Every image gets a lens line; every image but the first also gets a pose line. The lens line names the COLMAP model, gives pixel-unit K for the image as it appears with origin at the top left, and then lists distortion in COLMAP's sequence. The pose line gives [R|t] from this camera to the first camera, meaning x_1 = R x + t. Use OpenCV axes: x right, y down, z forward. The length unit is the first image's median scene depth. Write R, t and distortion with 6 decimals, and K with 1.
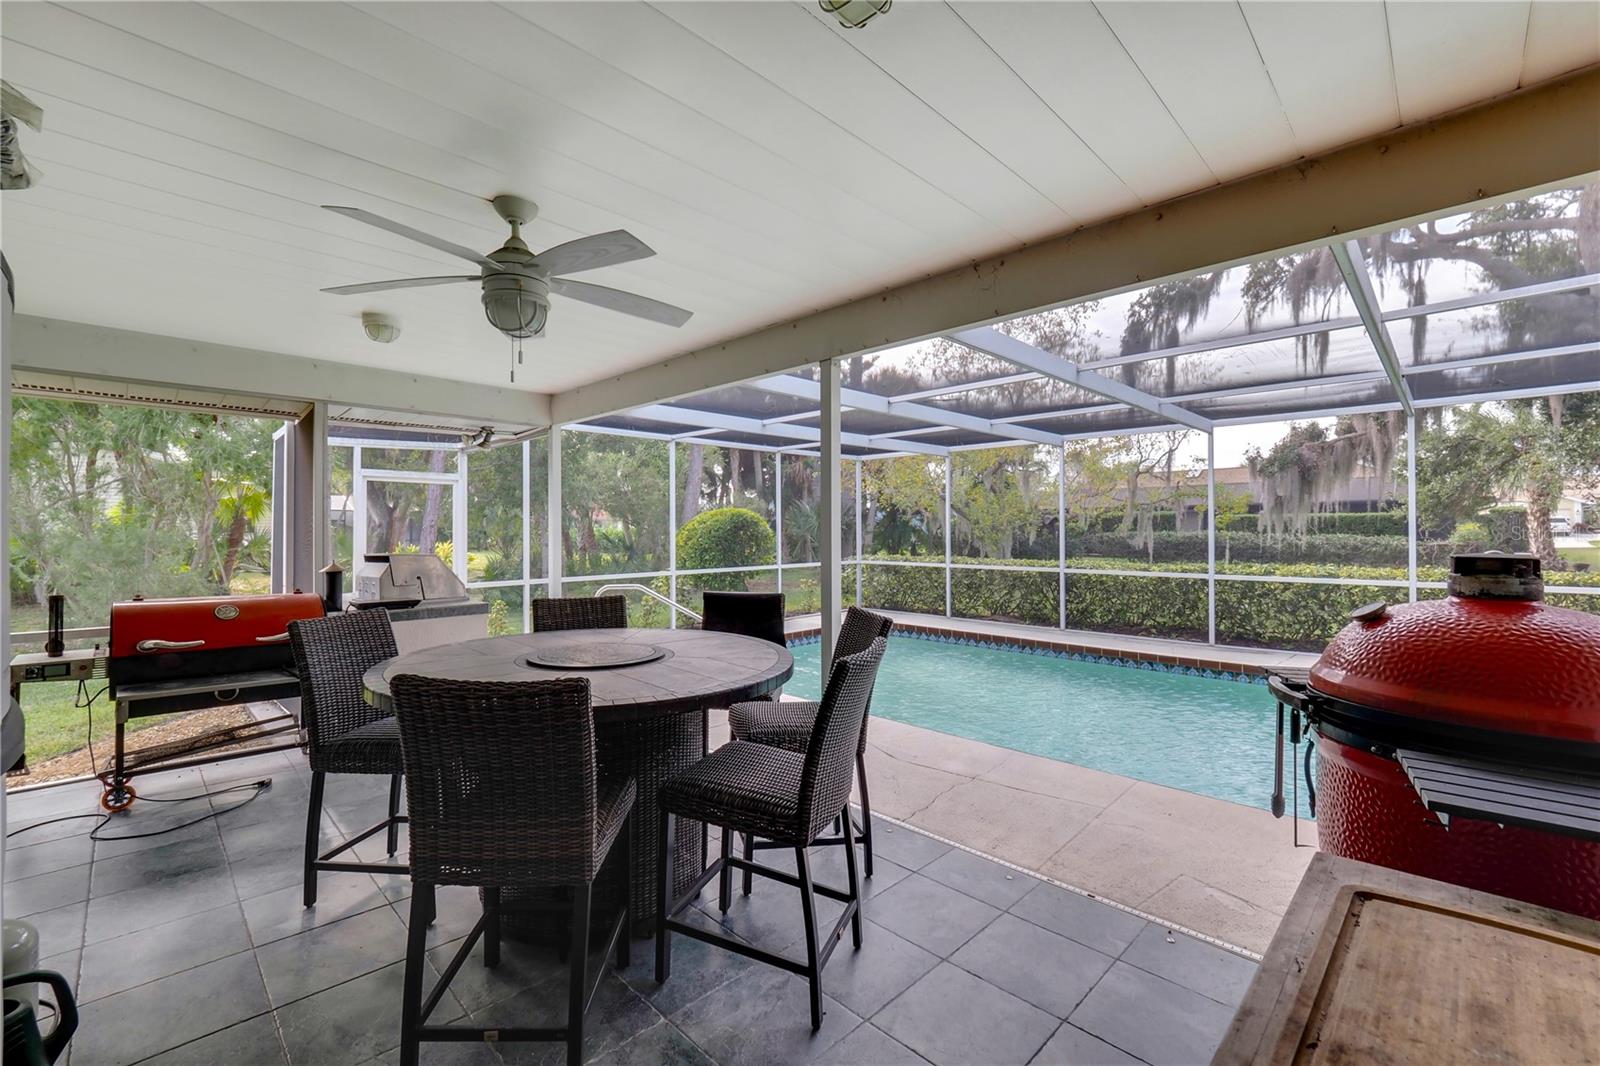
lens RADIAL K [[678.1, 0, 794.4], [0, 678.1, 525.5], [0, 0, 1]] dist [-0.002990, 0.000160]
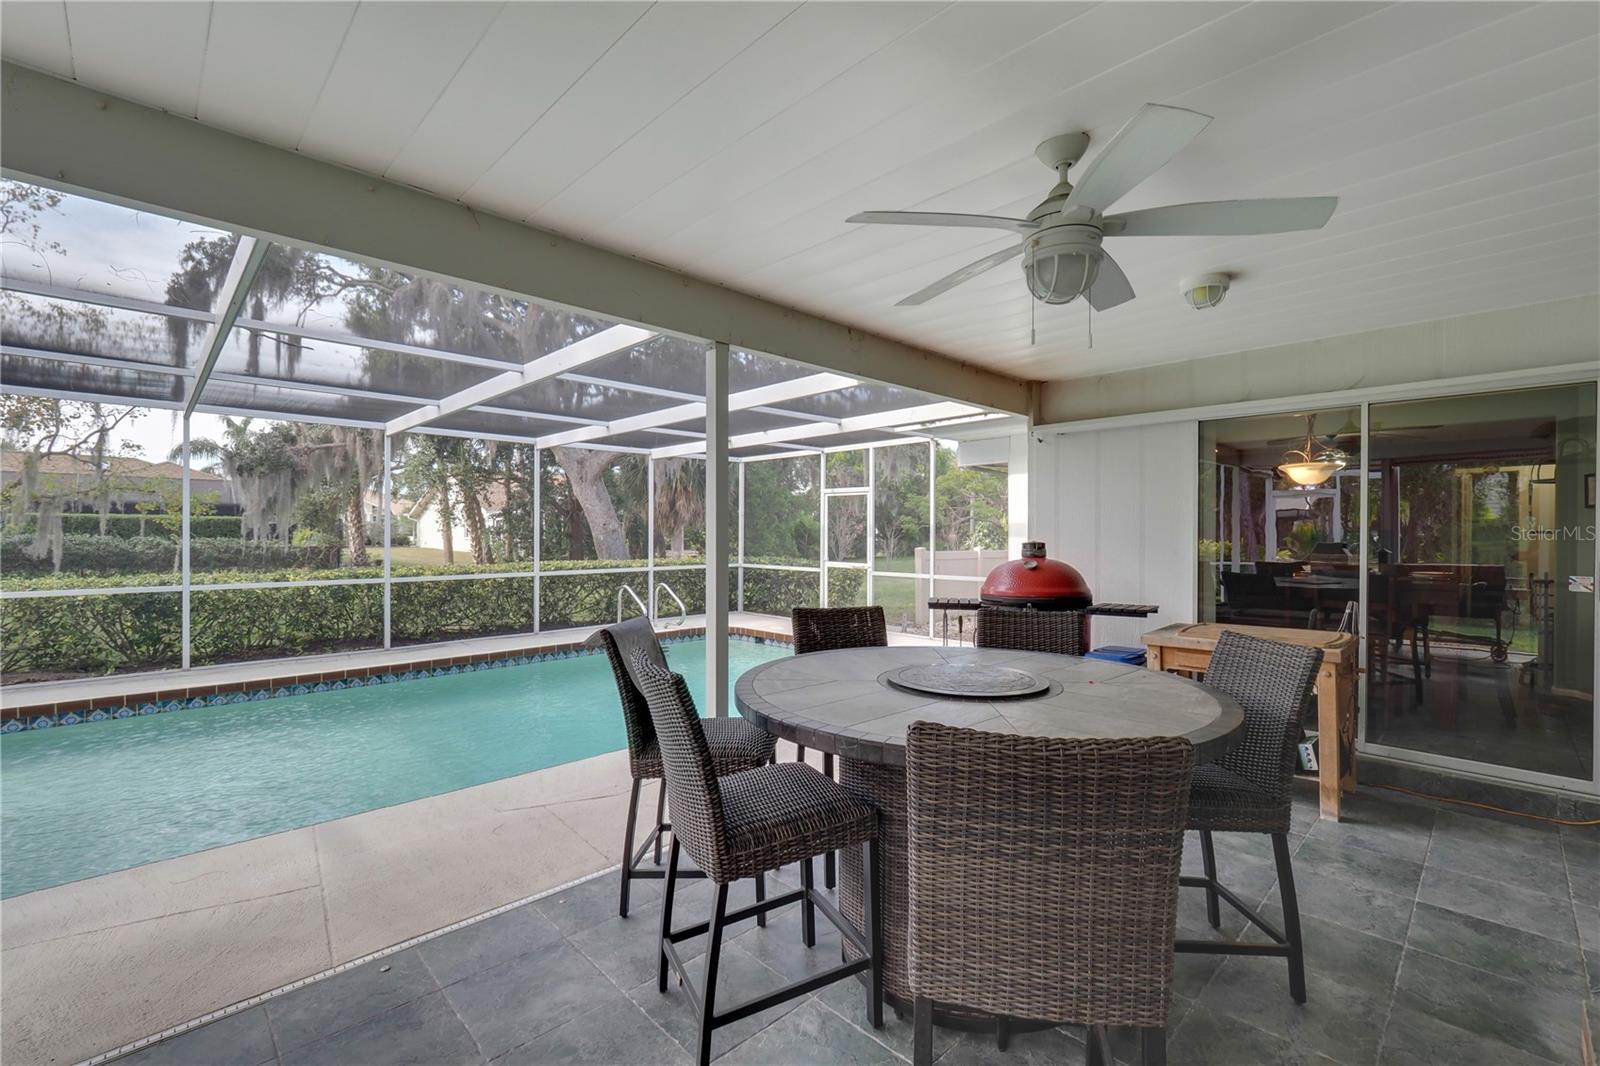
lens RADIAL K [[678.1, 0, 794.4], [0, 678.1, 525.5], [0, 0, 1]] dist [-0.002990, 0.000160]
pose [[0.010941, 0.014716, 0.999832, -0.238179], [-0.009546, 0.999848, -0.014612, 0.002656], [-0.999895, -0.009385, 0.011080, 0.251769]]
